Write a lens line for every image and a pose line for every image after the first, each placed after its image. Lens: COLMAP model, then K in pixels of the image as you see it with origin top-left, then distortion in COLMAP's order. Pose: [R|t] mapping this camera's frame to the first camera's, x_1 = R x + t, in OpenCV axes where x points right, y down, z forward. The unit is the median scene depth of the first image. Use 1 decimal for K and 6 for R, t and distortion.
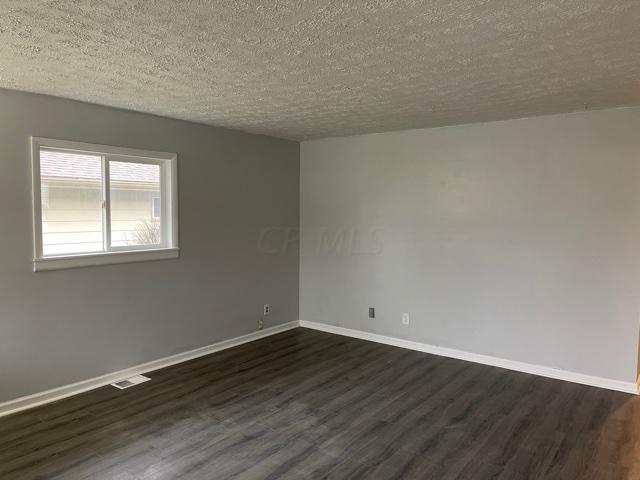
lens RADIAL K [[479.2, 0, 320.4], [0, 479.2, 238.1], [0, 0, 1]] dist [0.033293, -0.049083]
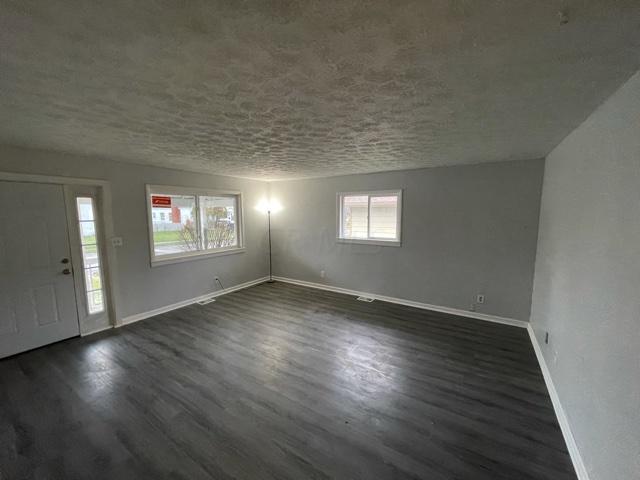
lens RADIAL K [[259.7, 0, 321.3], [0, 259.7, 244.5], [0, 0, 1]] dist [-0.002248, 0.000137]
pose [[0.048800, 0.113059, -0.992389, 0.732801], [-0.053883, 0.992424, 0.110413, -0.065310], [0.997354, 0.048085, 0.054522, 0.728001]]
